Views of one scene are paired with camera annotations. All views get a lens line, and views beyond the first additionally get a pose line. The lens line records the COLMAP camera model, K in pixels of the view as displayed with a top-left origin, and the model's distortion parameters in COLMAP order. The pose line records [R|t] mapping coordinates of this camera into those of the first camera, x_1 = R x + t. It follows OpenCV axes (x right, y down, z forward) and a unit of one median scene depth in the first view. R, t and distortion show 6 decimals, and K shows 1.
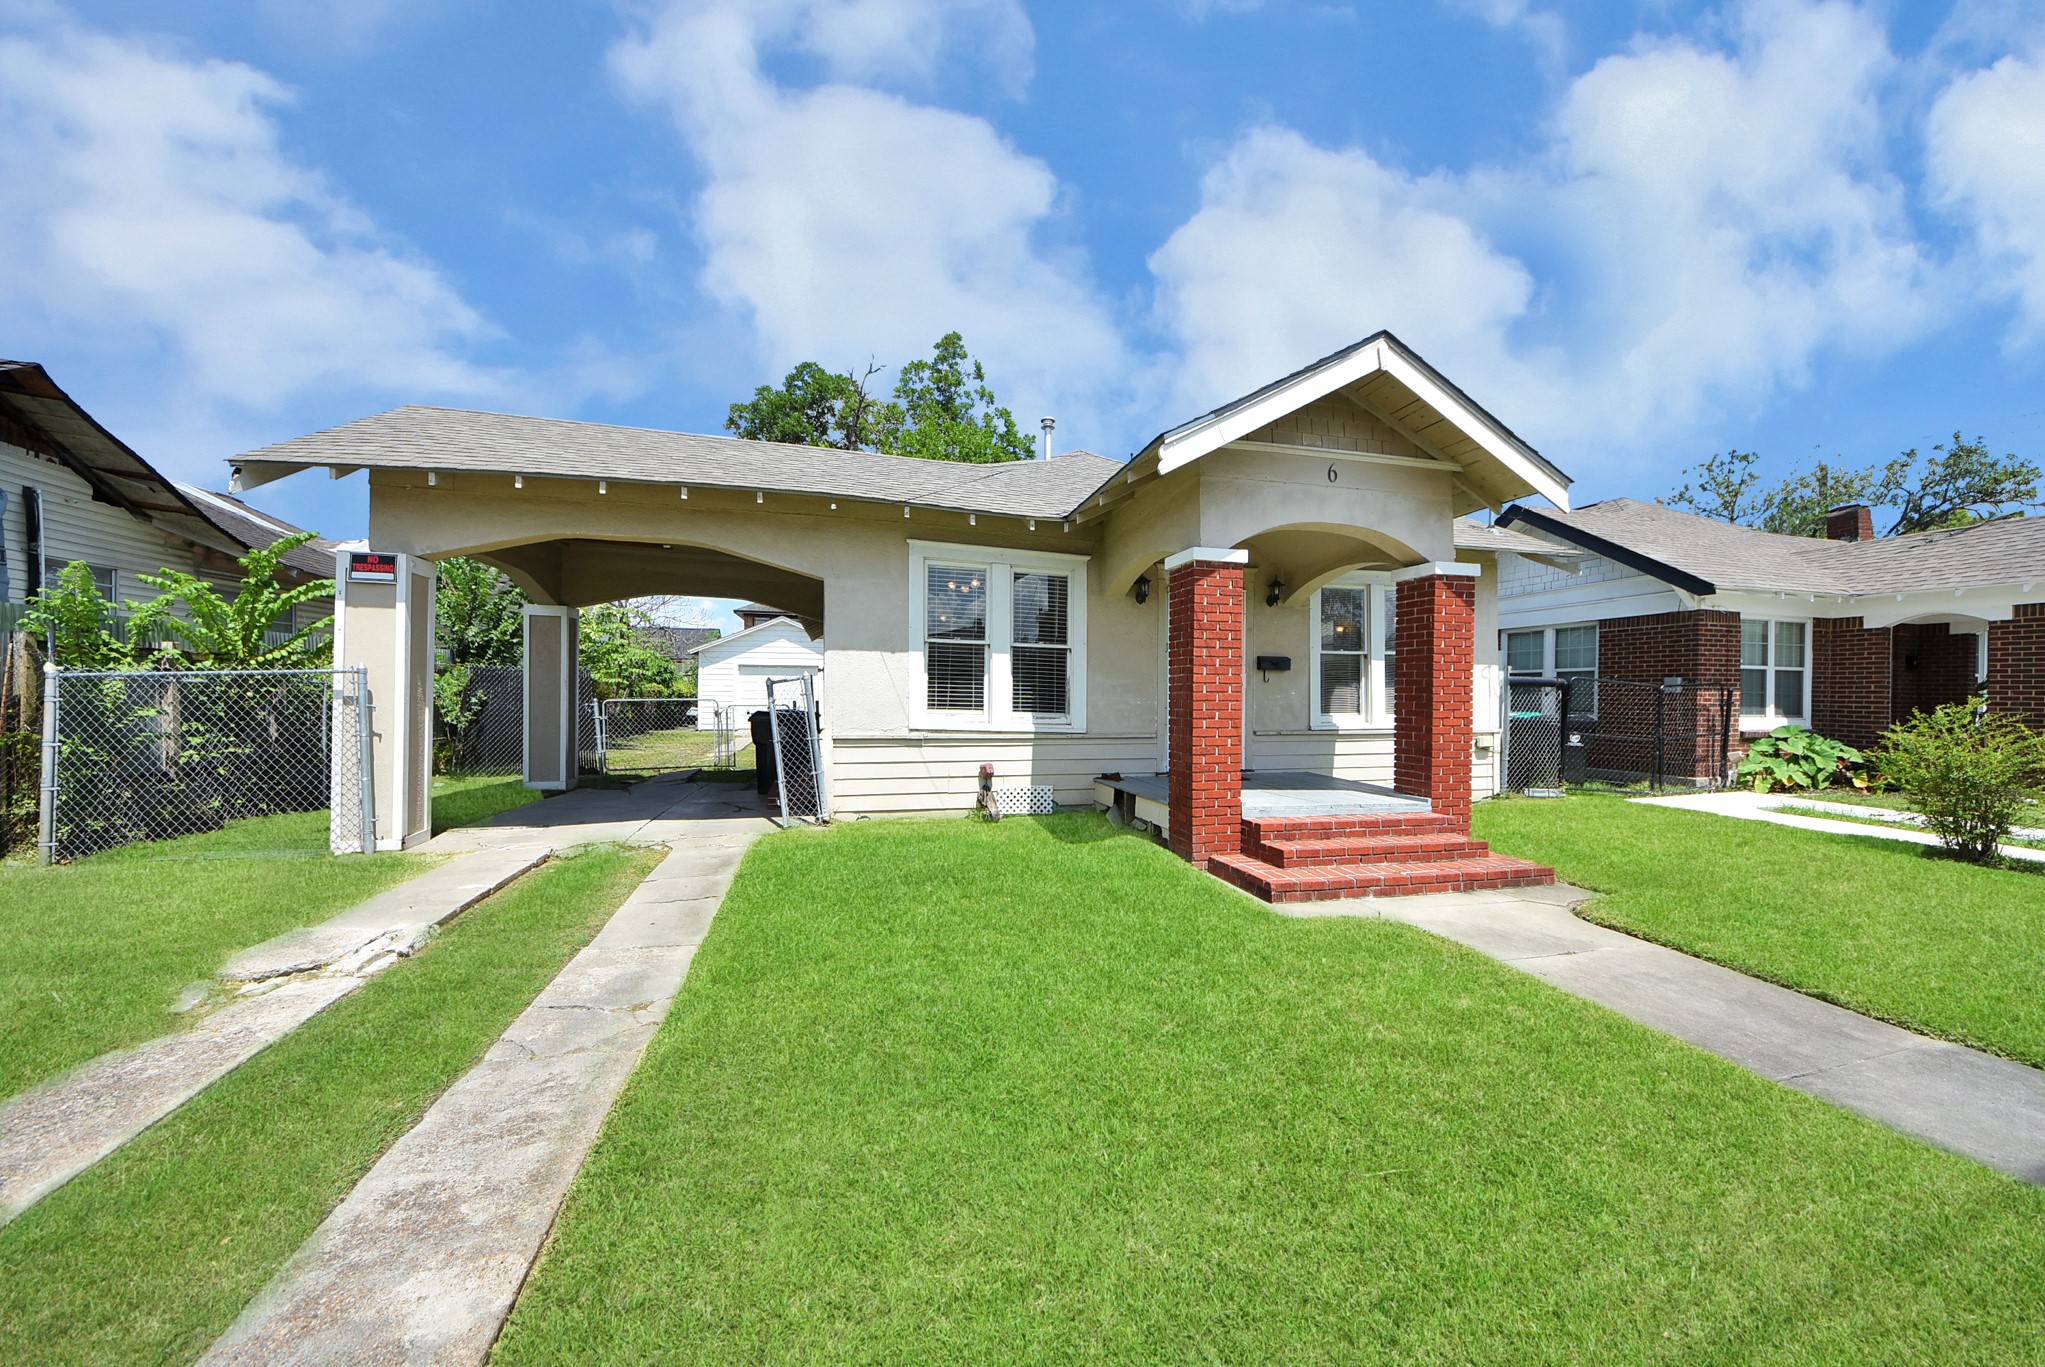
lens RADIAL K [[743.9, 0, 1035.2], [0, 743.9, 681.0], [0, 0, 1]] dist [0.052333, -0.028477]
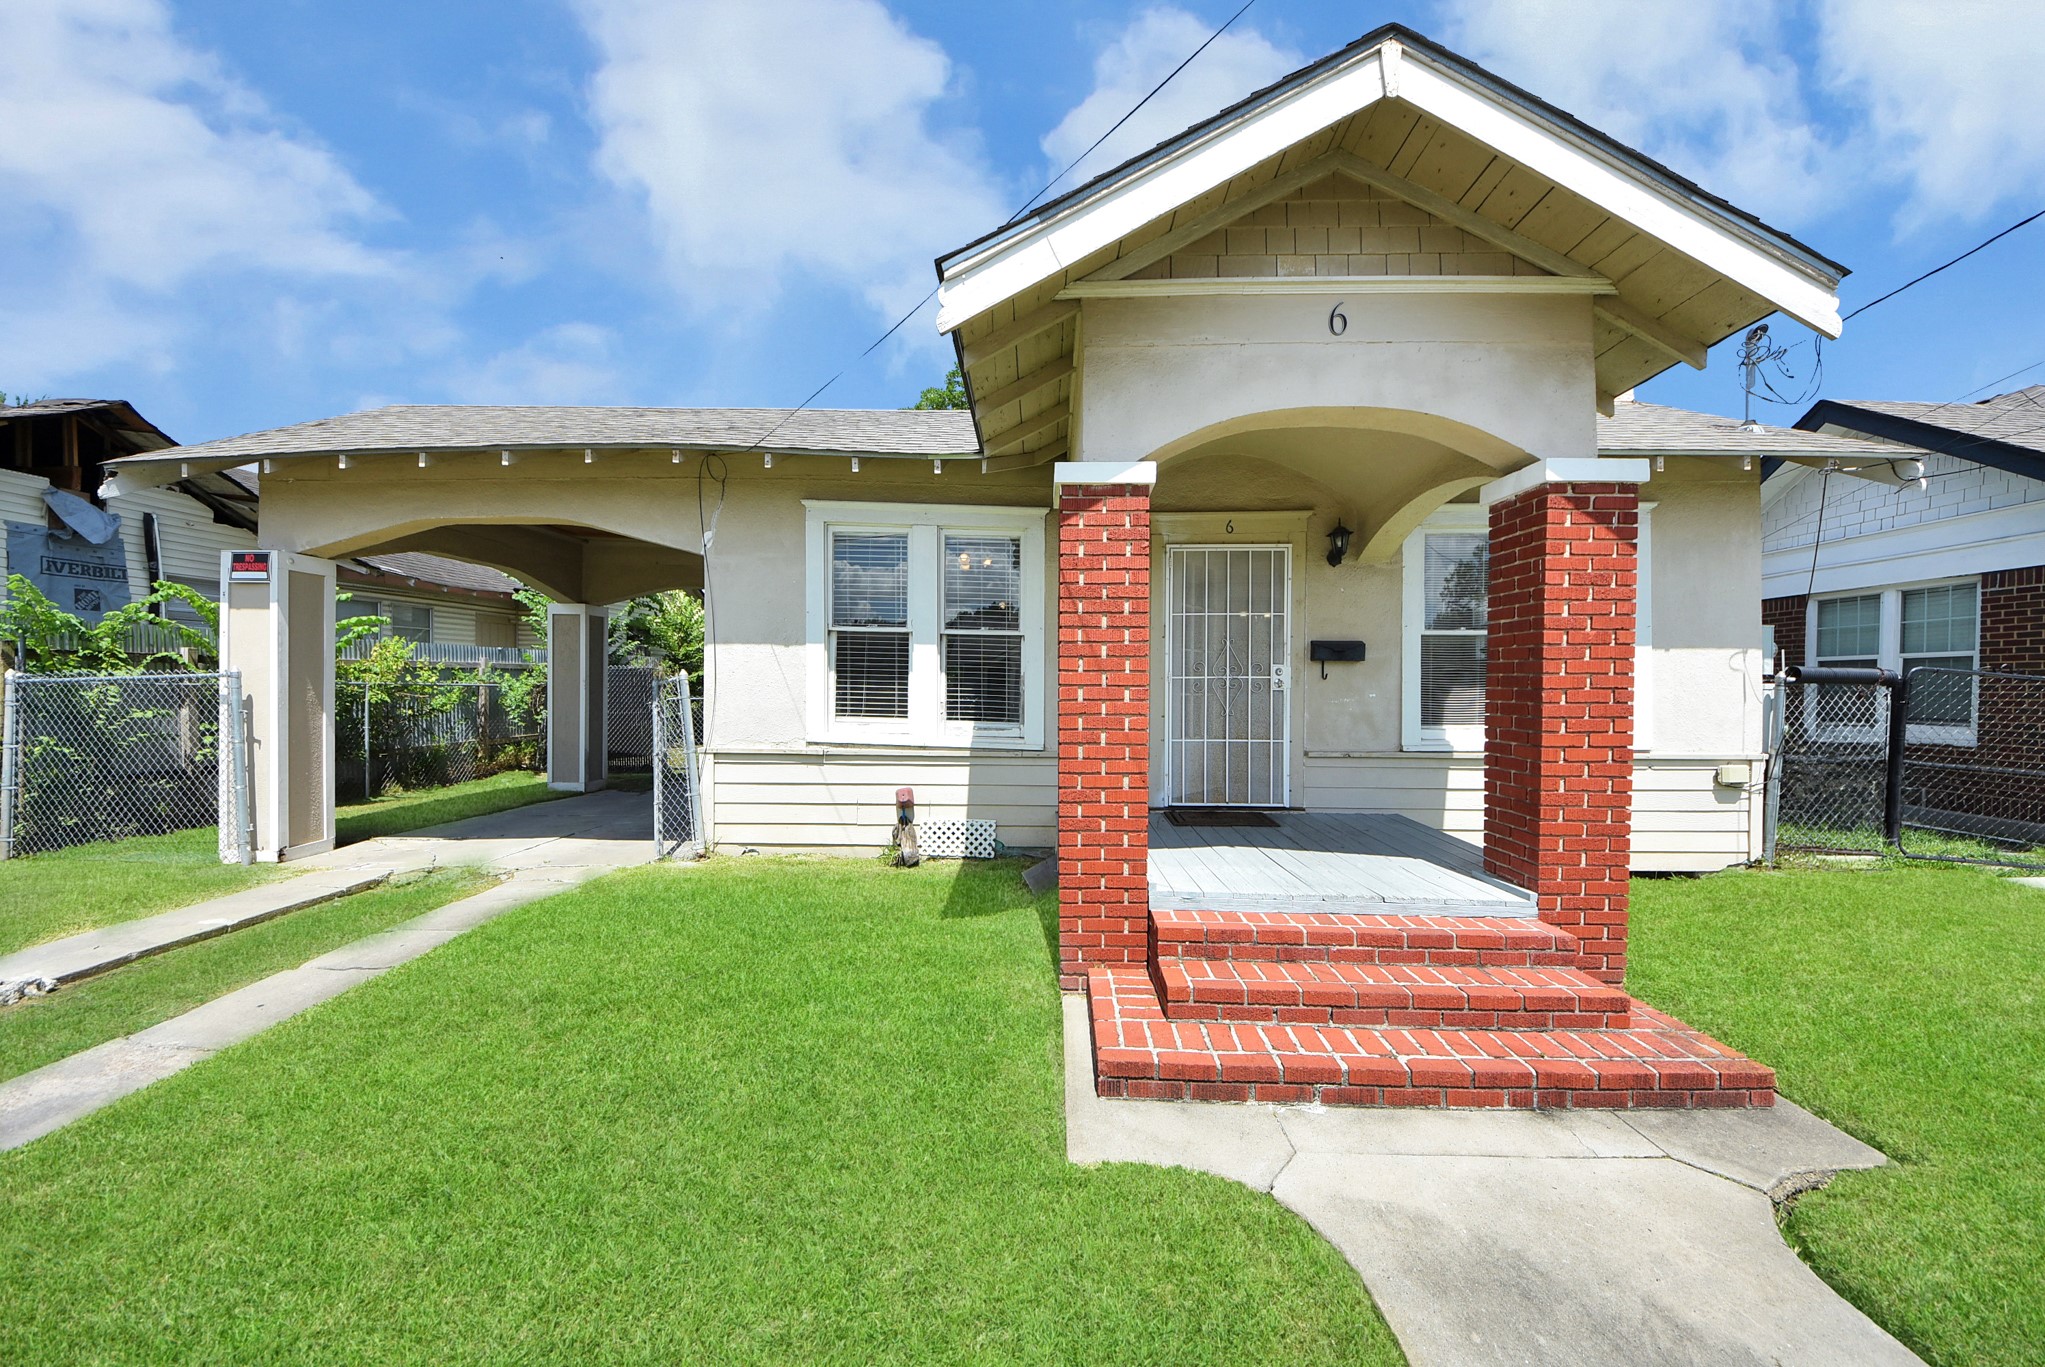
lens RADIAL K [[744.1, 0, 1022.5], [0, 744.1, 683.5], [0, 0, 1]] dist [0.043287, -0.028536]
pose [[0.956942, -0.003272, -0.290260, 0.287316], [0.006973, 0.999907, 0.011715, -0.005062], [0.290194, -0.013234, 0.956876, 0.322634]]
